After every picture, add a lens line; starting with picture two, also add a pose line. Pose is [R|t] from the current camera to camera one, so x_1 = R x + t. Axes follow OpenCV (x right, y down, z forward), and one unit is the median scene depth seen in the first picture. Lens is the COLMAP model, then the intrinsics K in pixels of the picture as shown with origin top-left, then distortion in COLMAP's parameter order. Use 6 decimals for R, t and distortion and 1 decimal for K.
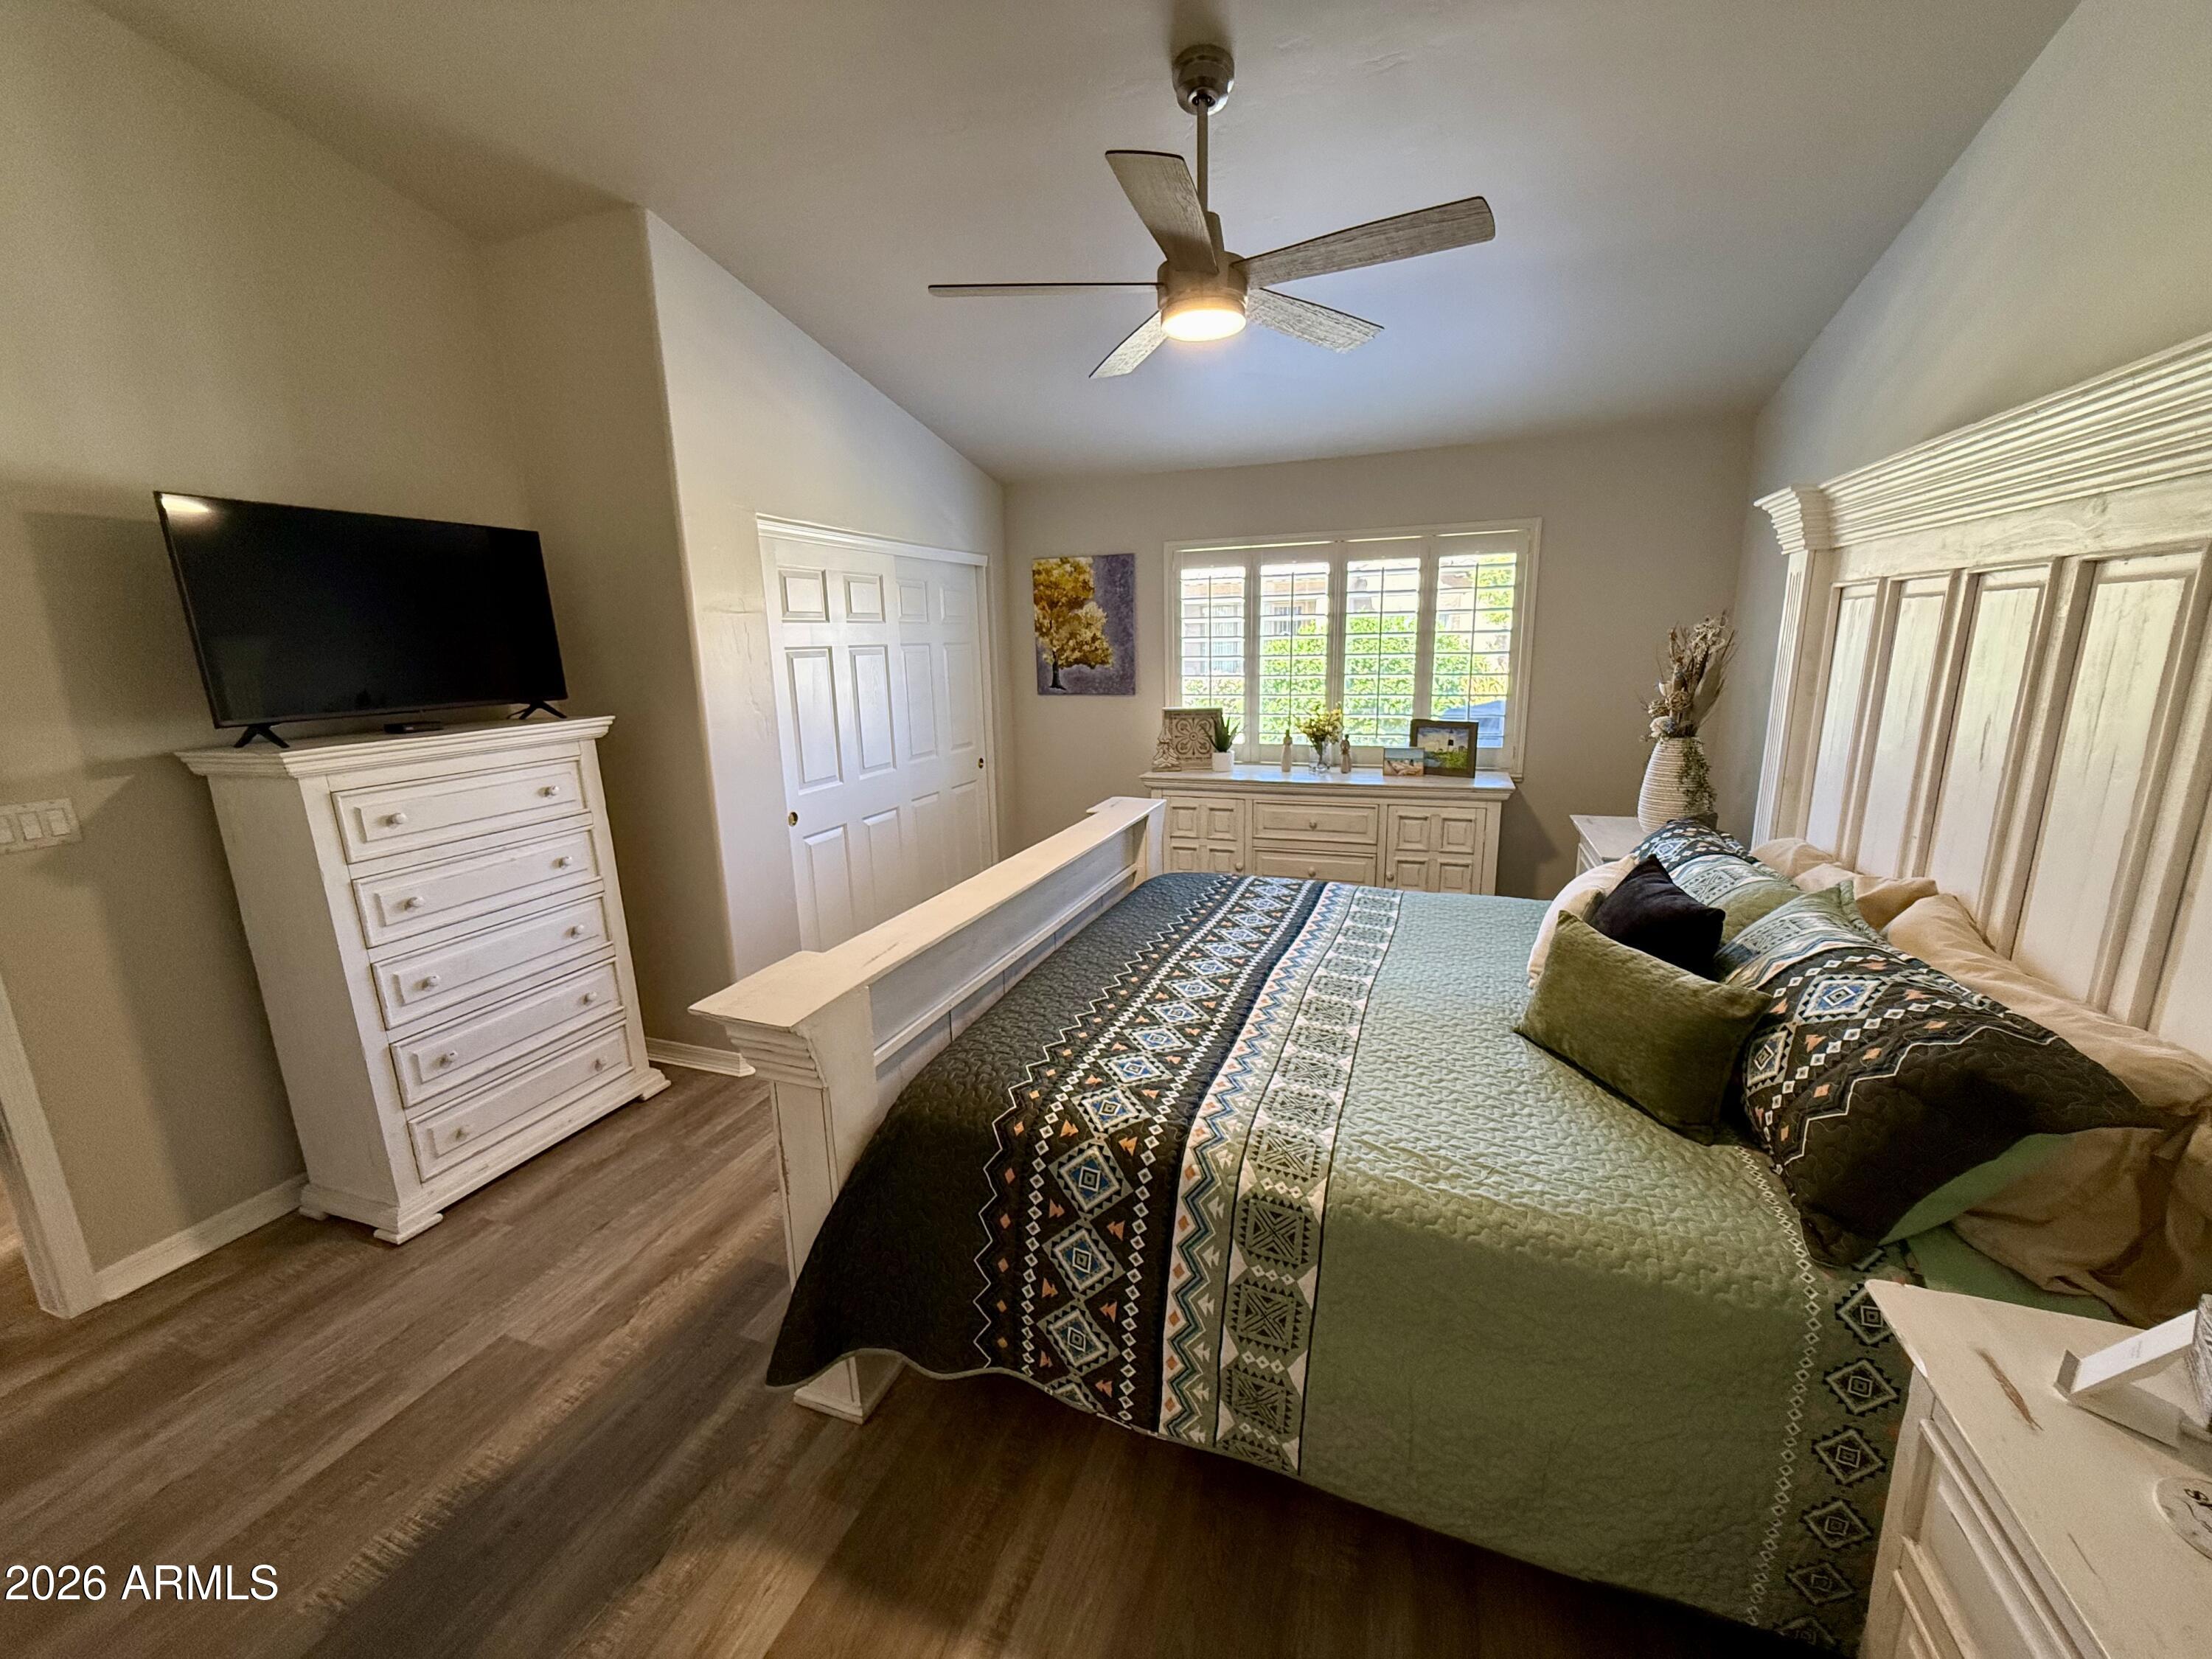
lens RADIAL K [[880.8, 0, 1102.9], [0, 880.8, 826.2], [0, 0, 1]] dist [-0.000850, -0.000108]
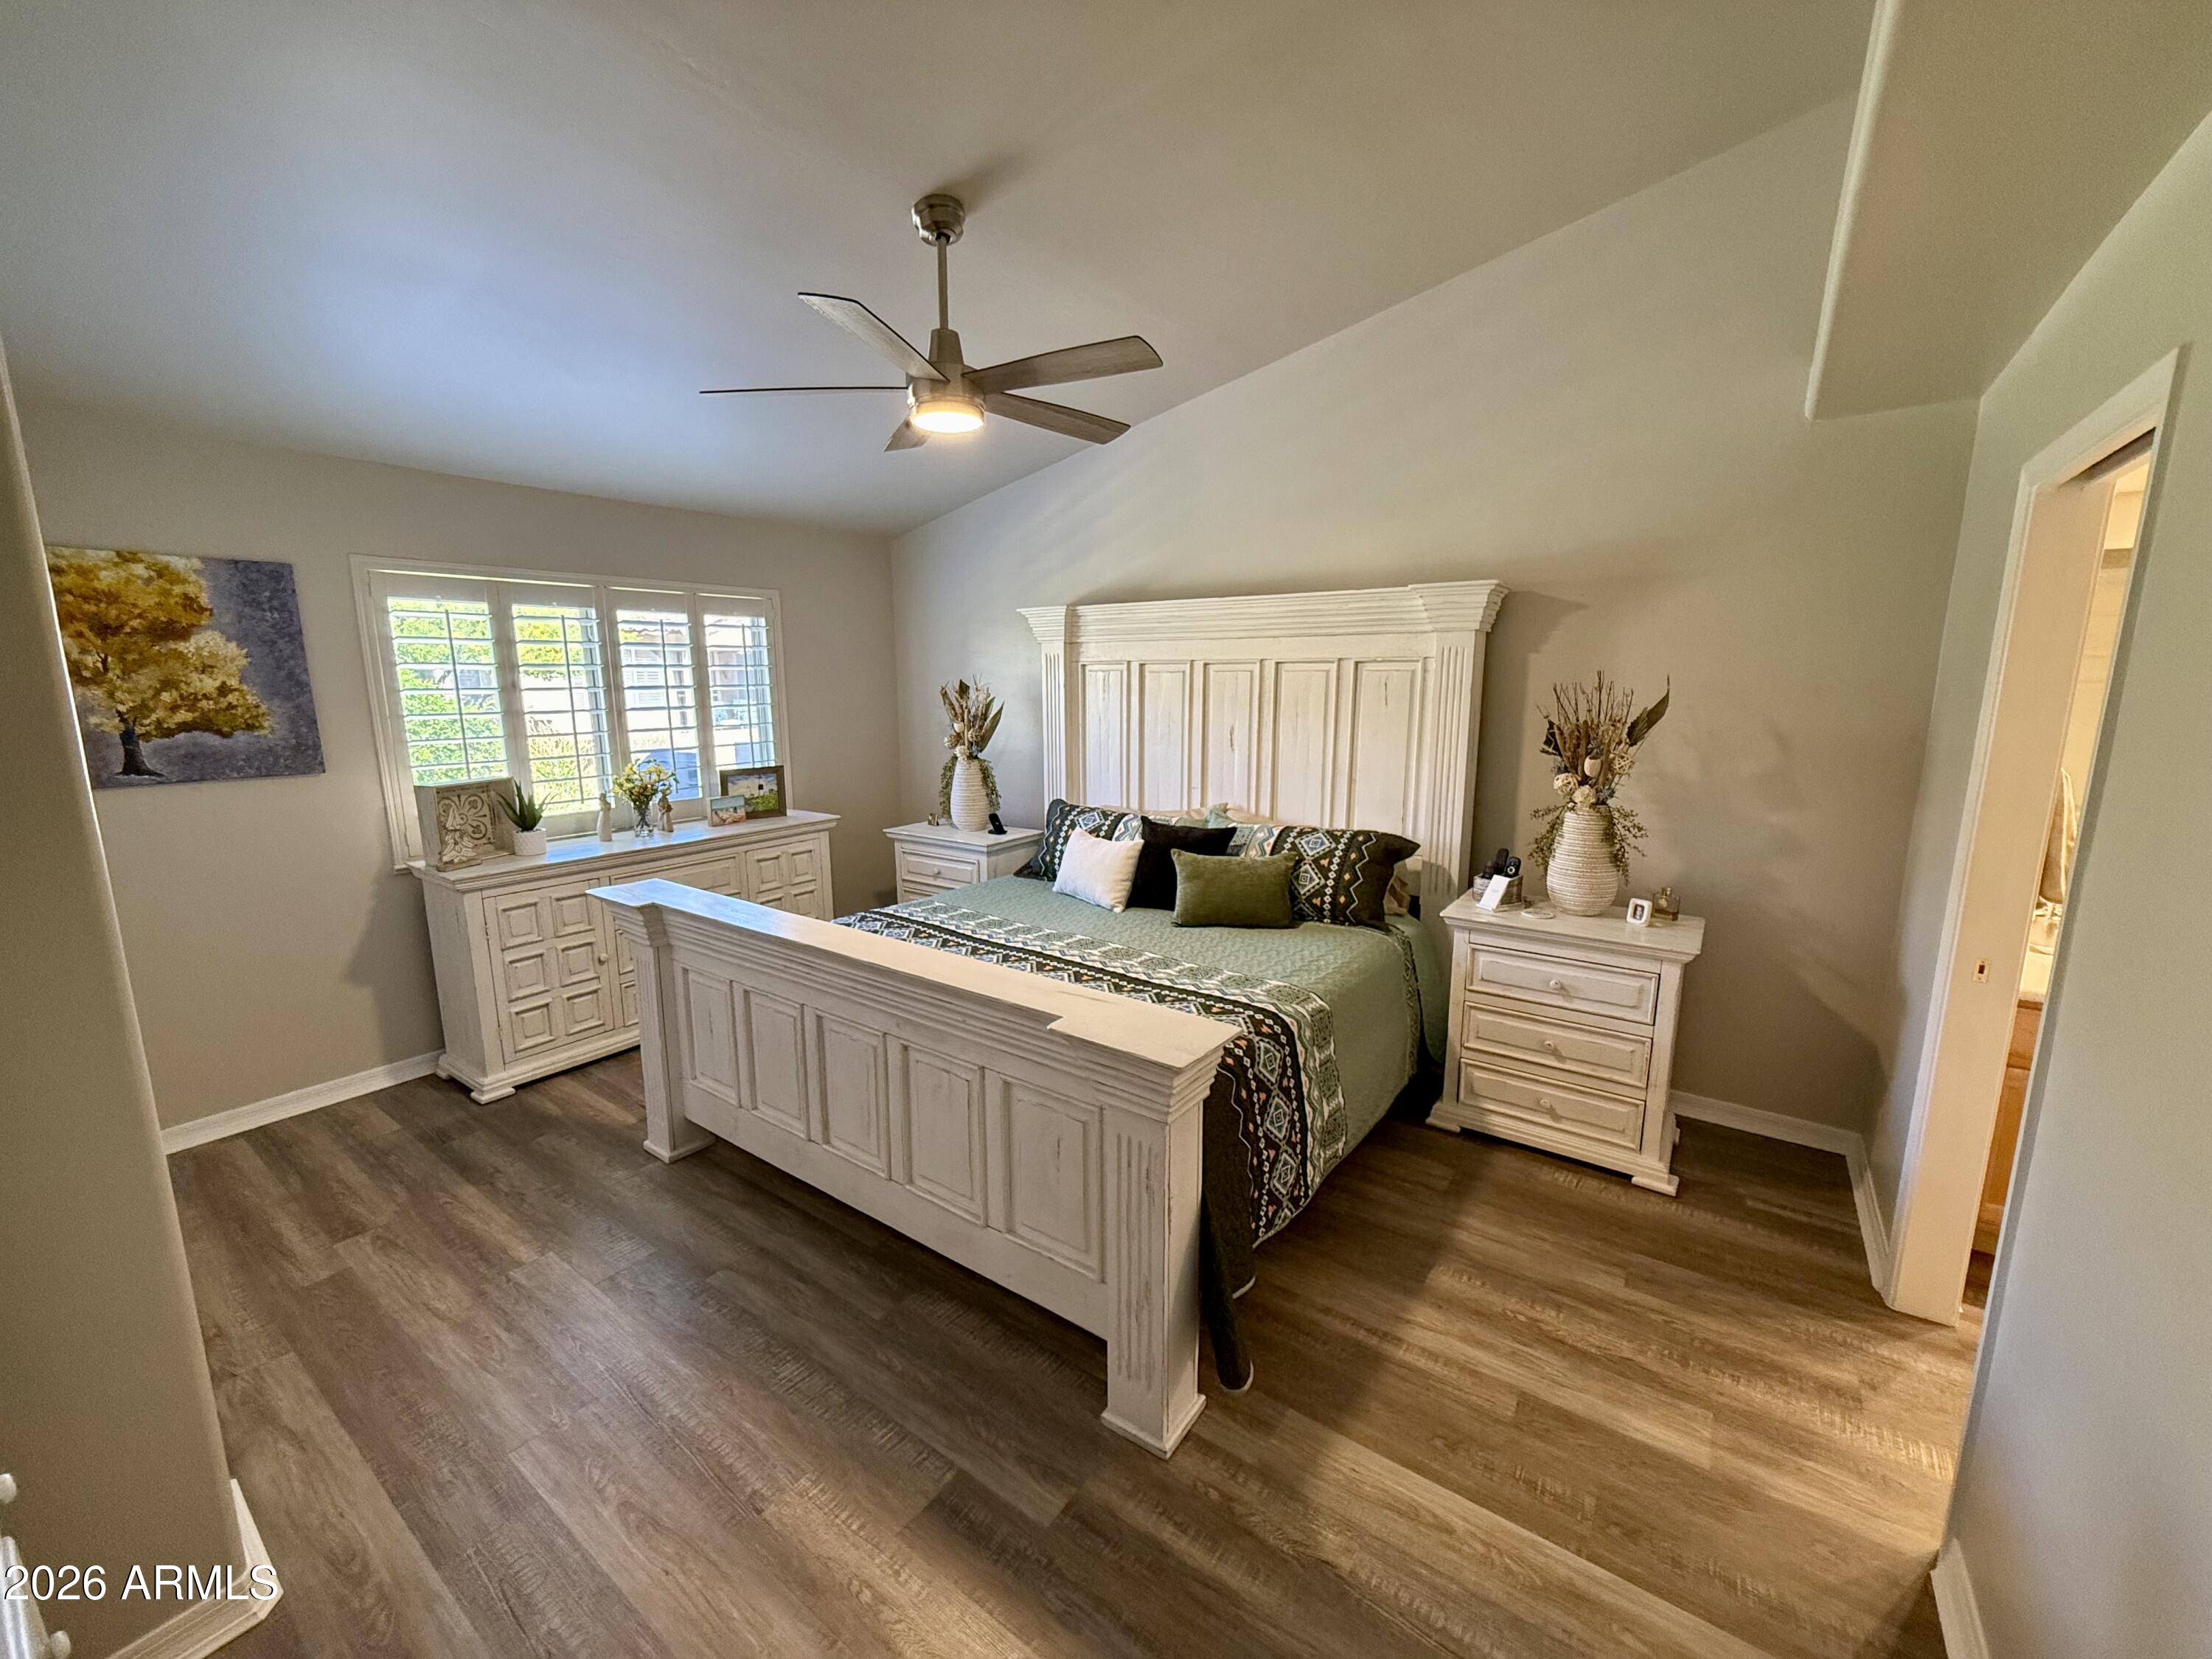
lens RADIAL K [[880.8, 0, 1101.3], [0, 880.8, 836.1], [0, 0, 1]] dist [-0.000850, -0.000108]
pose [[0.260440, -0.151026, 0.953605, -0.507445], [0.200162, 0.974677, 0.099697, -0.056679], [-0.944514, 0.164910, 0.284075, 0.286695]]
